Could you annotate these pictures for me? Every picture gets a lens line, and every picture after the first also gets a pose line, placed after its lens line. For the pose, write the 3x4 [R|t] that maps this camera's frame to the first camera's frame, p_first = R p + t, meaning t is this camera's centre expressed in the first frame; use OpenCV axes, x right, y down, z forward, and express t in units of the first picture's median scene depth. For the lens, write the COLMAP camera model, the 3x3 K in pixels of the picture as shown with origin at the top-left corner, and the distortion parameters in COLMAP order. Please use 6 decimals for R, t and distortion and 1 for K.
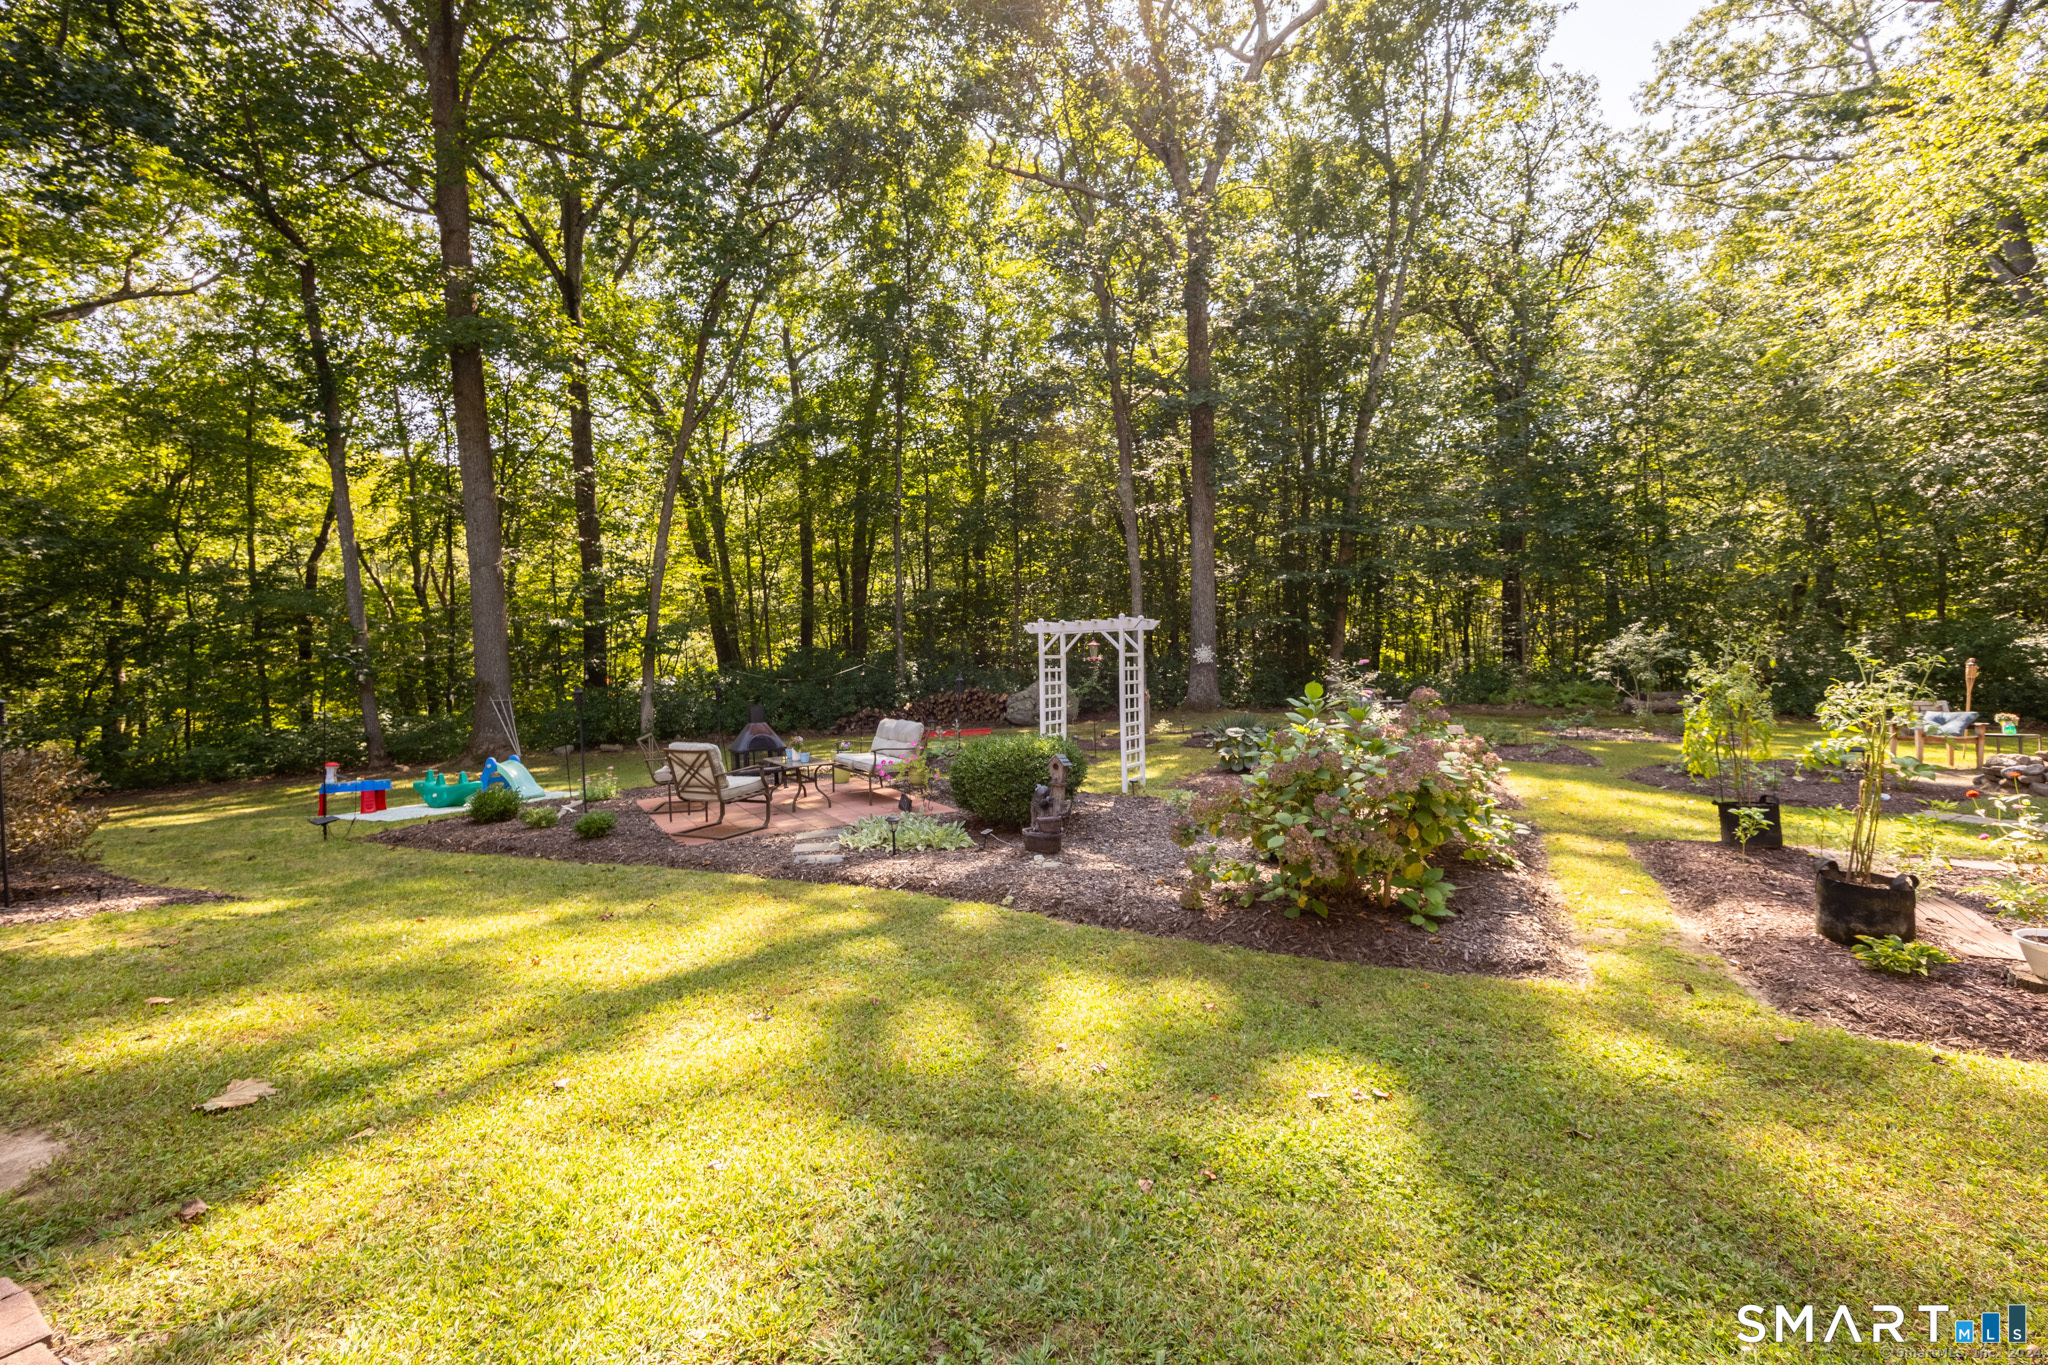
lens RADIAL K [[826.3, 0, 1026.5], [0, 826.3, 684.0], [0, 0, 1]] dist [-0.000453, -0.000149]
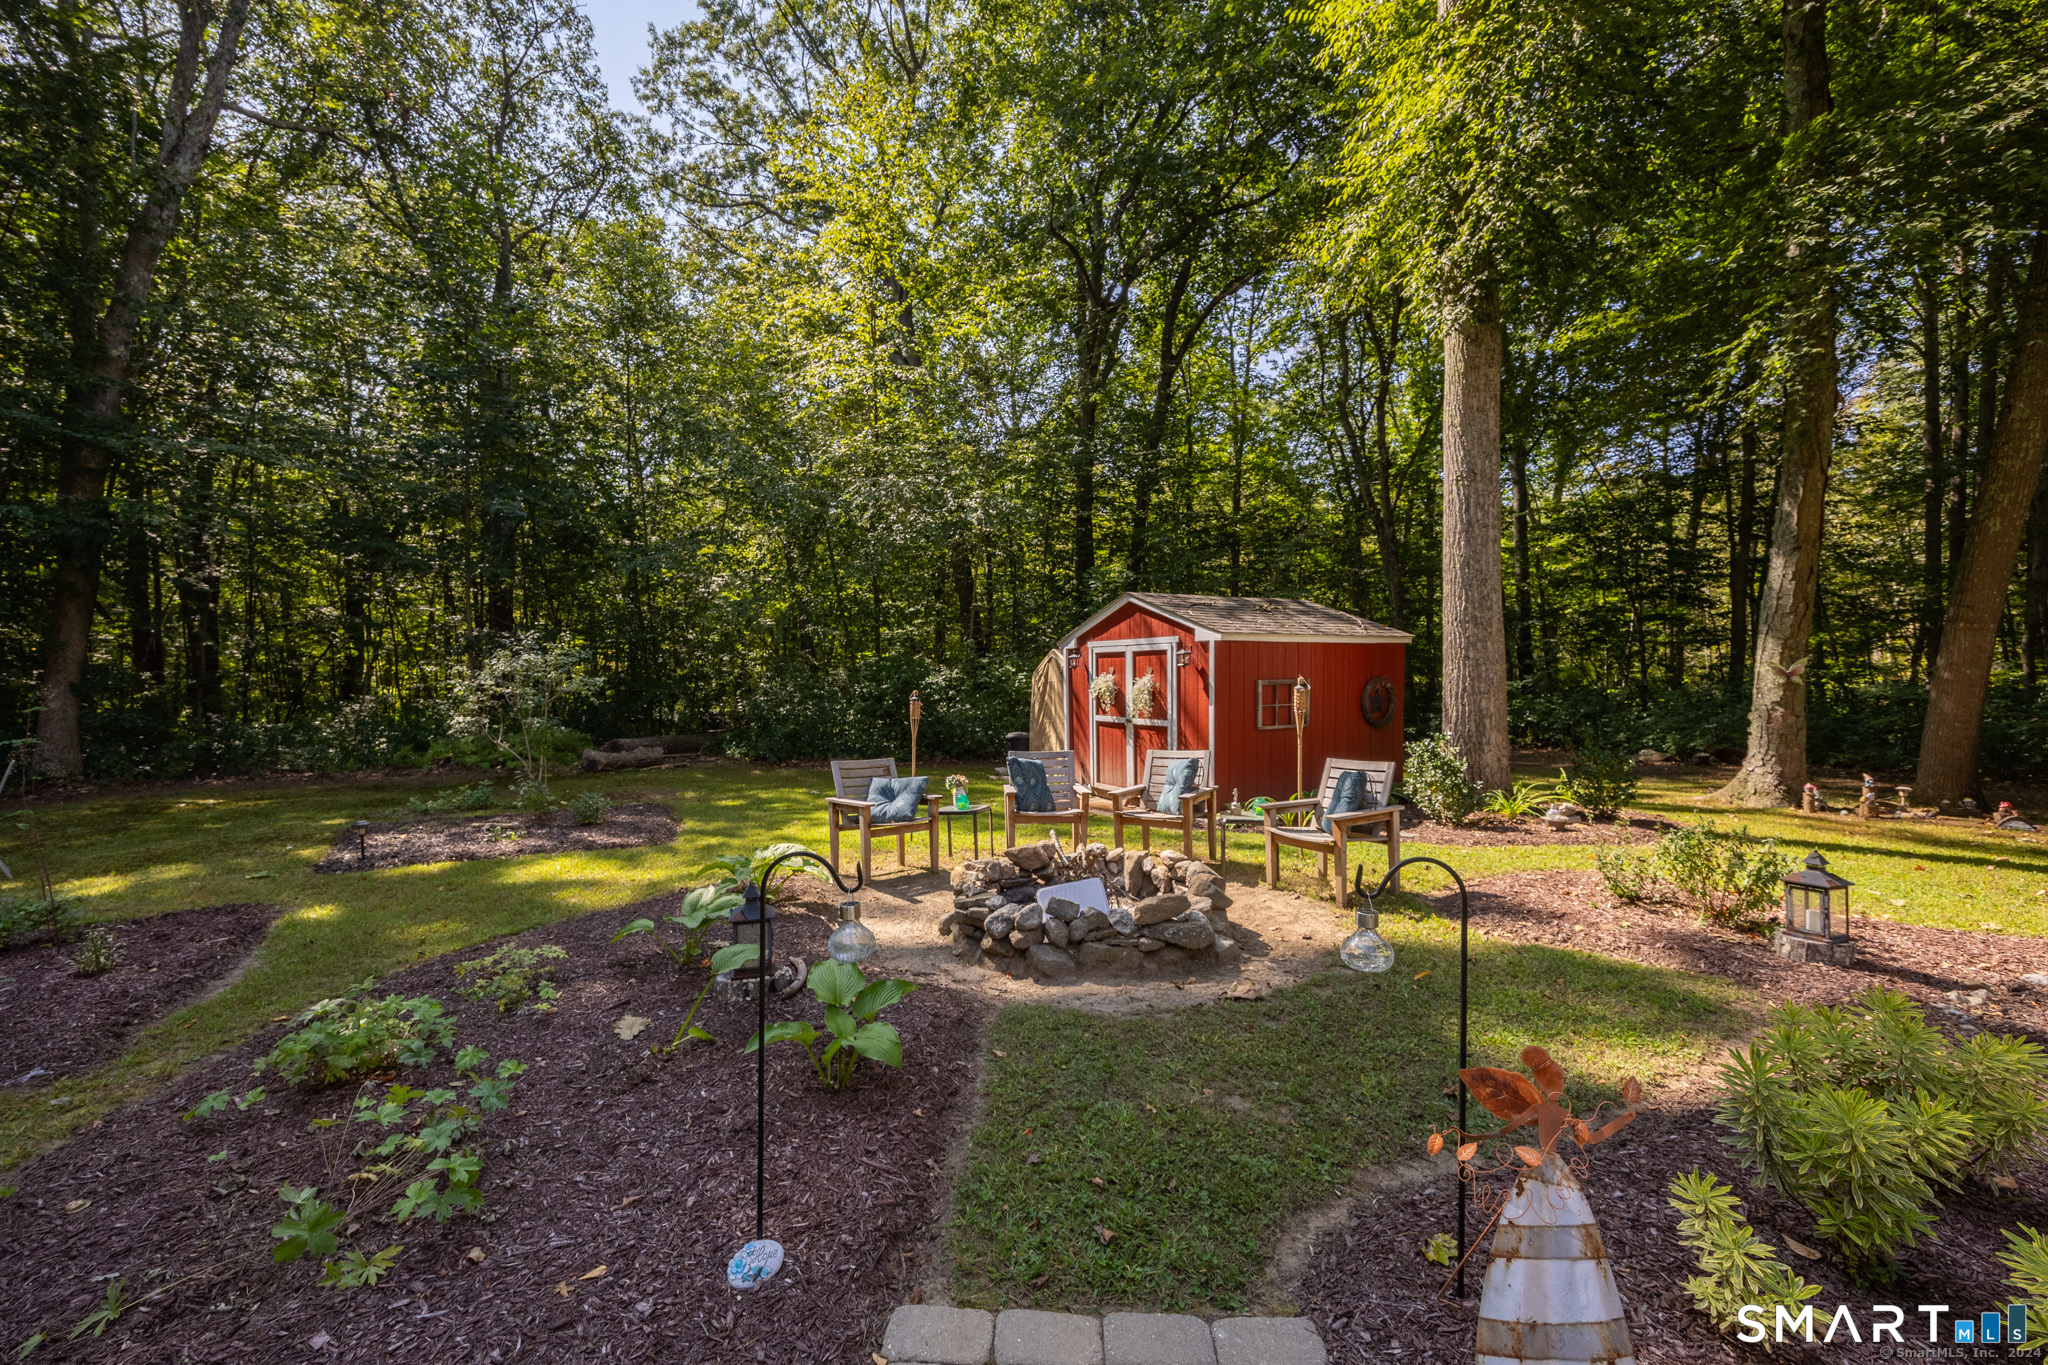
lens RADIAL K [[826.3, 0, 1024.9], [0, 826.3, 692.6], [0, 0, 1]] dist [-0.000453, -0.000149]
pose [[0.525680, 0.006023, 0.850661, 0.386431], [0.024329, 0.999459, -0.022111, -0.007928], [-0.850334, 0.032319, 0.525250, 0.356537]]
